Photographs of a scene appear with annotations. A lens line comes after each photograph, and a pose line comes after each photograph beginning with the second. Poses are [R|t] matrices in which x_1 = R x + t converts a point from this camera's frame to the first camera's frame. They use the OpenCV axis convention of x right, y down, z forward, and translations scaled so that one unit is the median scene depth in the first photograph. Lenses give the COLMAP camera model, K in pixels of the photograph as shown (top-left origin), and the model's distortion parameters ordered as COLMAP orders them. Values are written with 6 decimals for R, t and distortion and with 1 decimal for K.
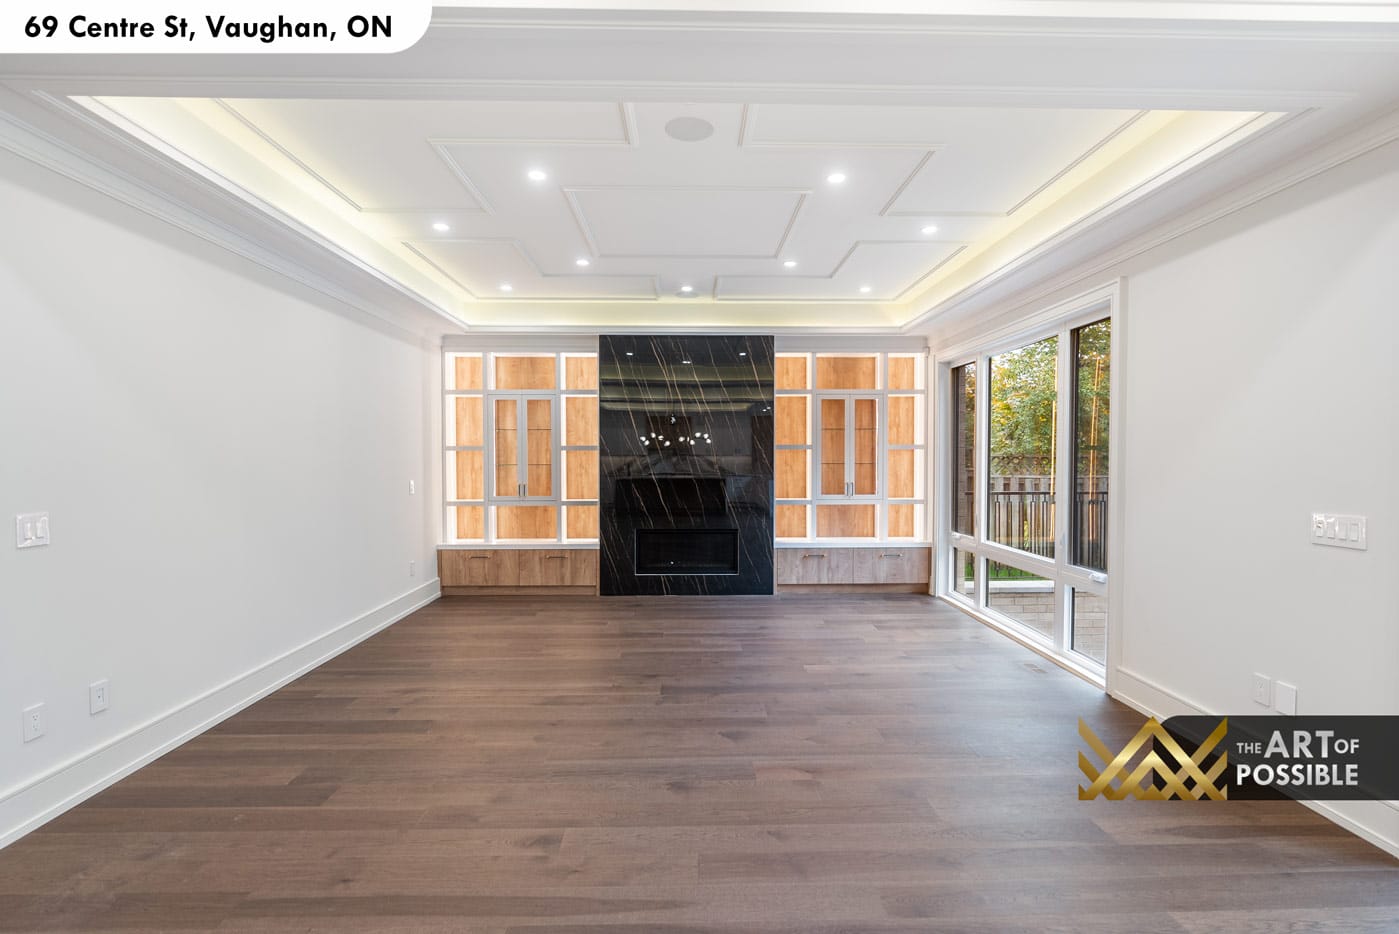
lens RADIAL K [[651.8, 0, 694.6], [0, 651.8, 468.3], [0, 0, 1]] dist [-0.010634, 0.002344]
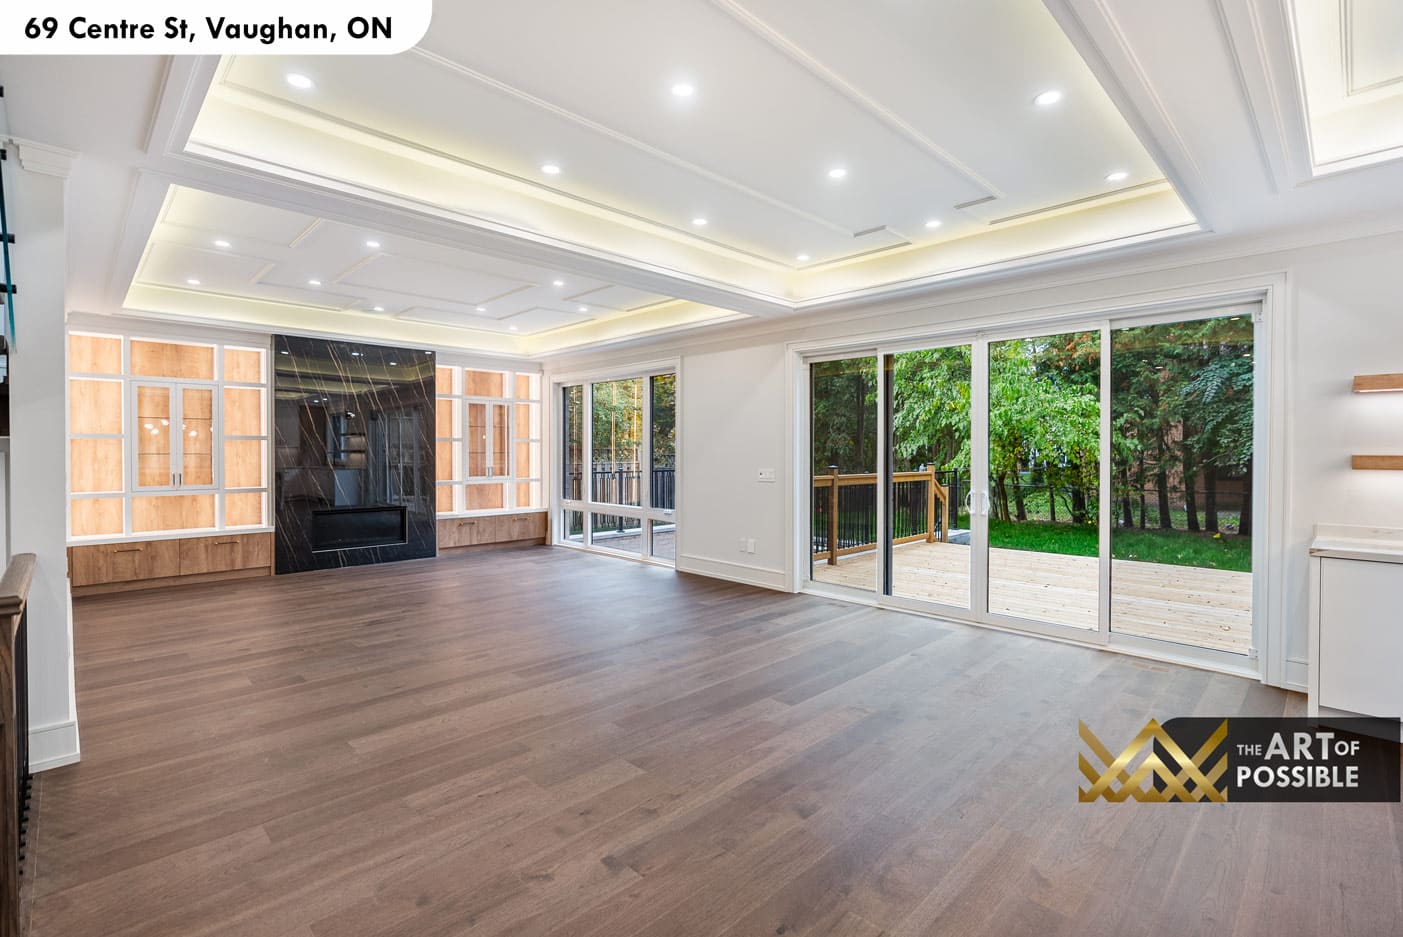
lens RADIAL K [[653.7, 0, 705.4], [0, 653.7, 465.0], [0, 0, 1]] dist [-0.010634, 0.002344]
pose [[0.722560, -0.012887, 0.691188, -0.372130], [0.009674, 0.999917, 0.008529, 0.010990], [-0.691241, 0.000524, 0.722624, -0.271909]]
